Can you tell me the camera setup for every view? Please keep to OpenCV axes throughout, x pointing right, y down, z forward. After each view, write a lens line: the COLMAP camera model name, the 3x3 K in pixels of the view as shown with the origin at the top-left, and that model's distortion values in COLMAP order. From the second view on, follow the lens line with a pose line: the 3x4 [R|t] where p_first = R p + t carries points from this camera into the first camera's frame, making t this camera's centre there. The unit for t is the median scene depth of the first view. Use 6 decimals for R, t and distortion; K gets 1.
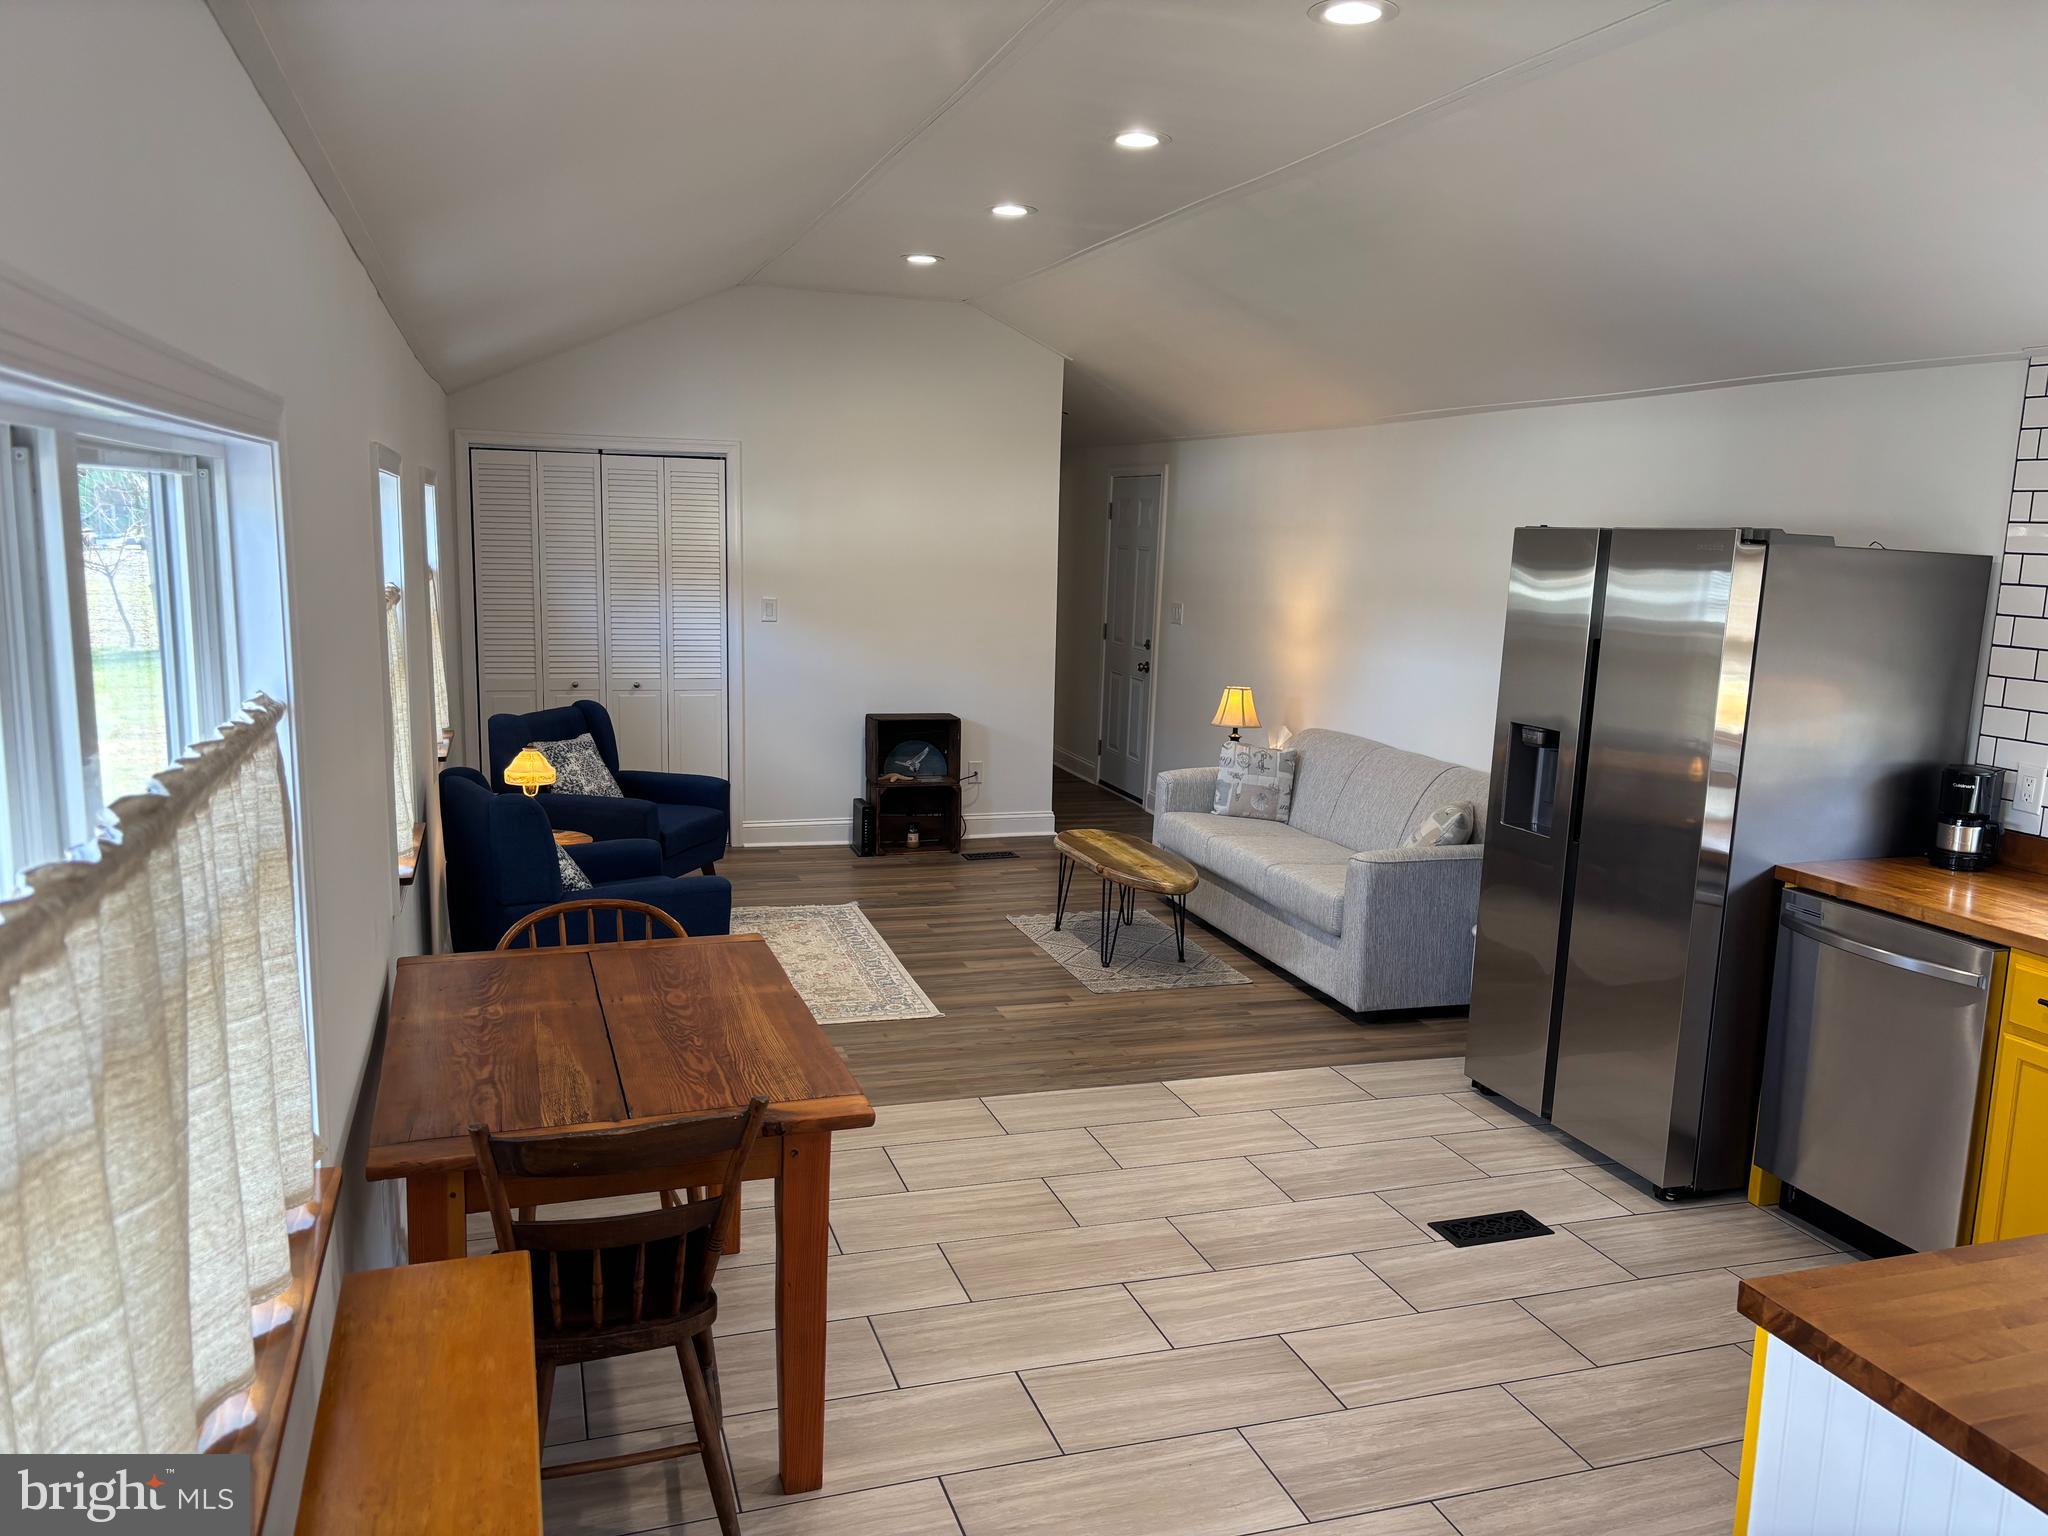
lens RADIAL K [[1551.3, 0, 1024.0], [0, 1551.3, 768.0], [0, 0, 1]] dist [0.003084, 0.000291]
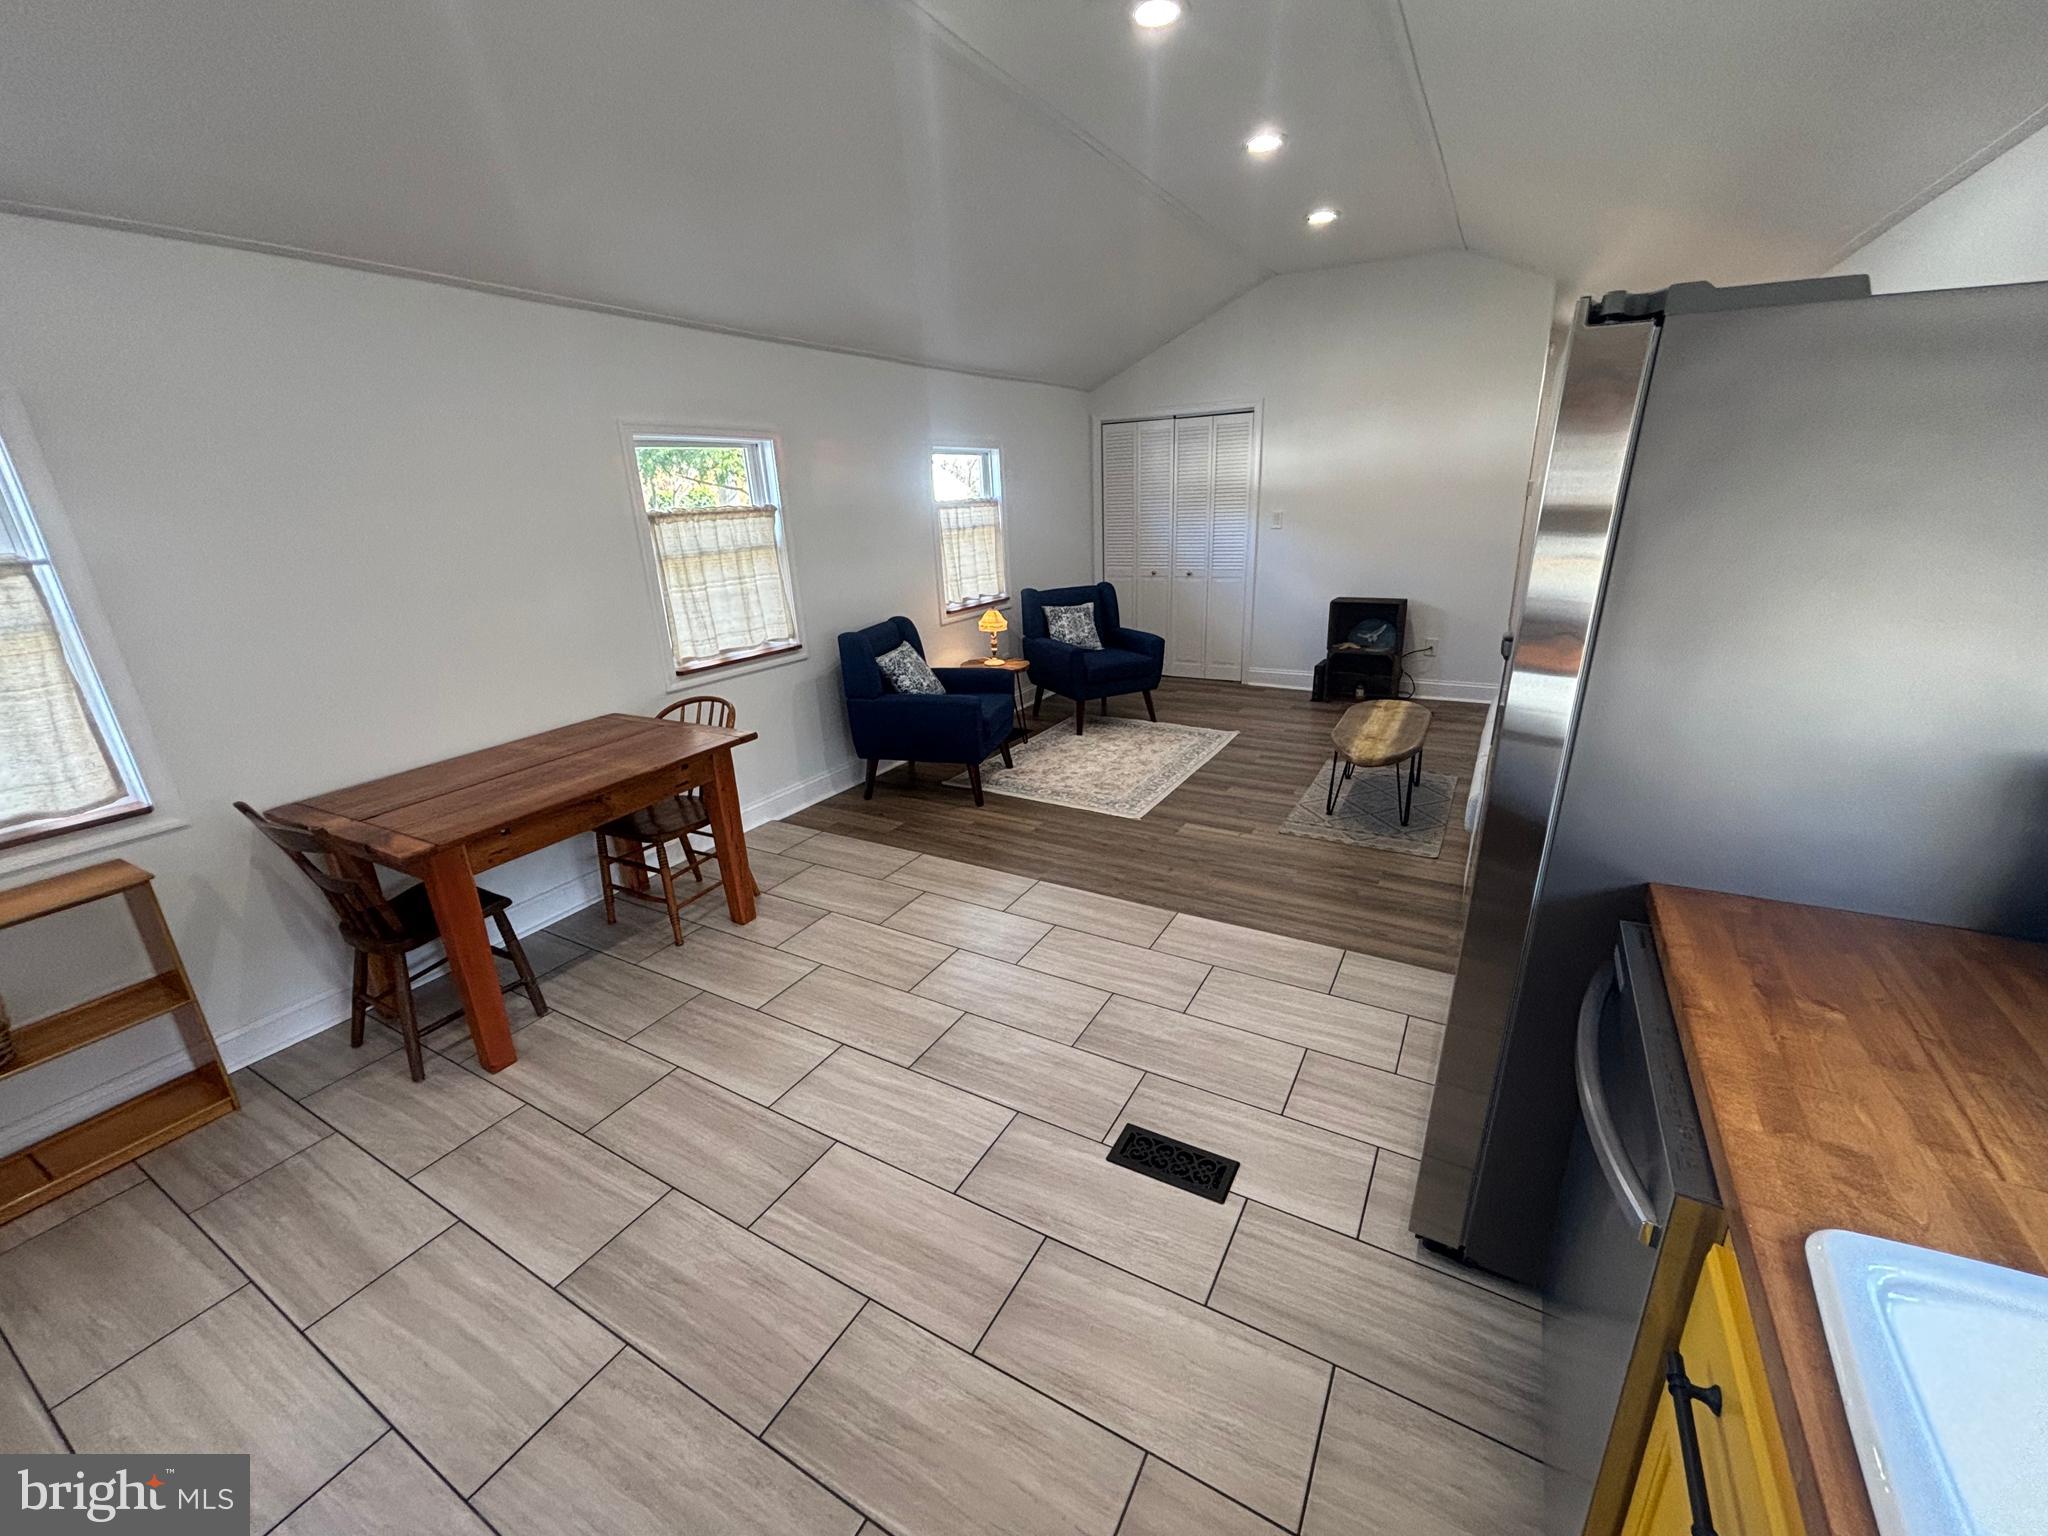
lens RADIAL K [[830.2, 0, 1024.0], [0, 830.2, 768.0], [0, 0, 1]] dist [0.002427, 0.000292]
pose [[0.660667, 0.185757, -0.727333, 0.478036], [-0.057242, 0.978545, 0.197920, -0.029499], [0.748494, -0.089125, 0.657125, 0.522553]]
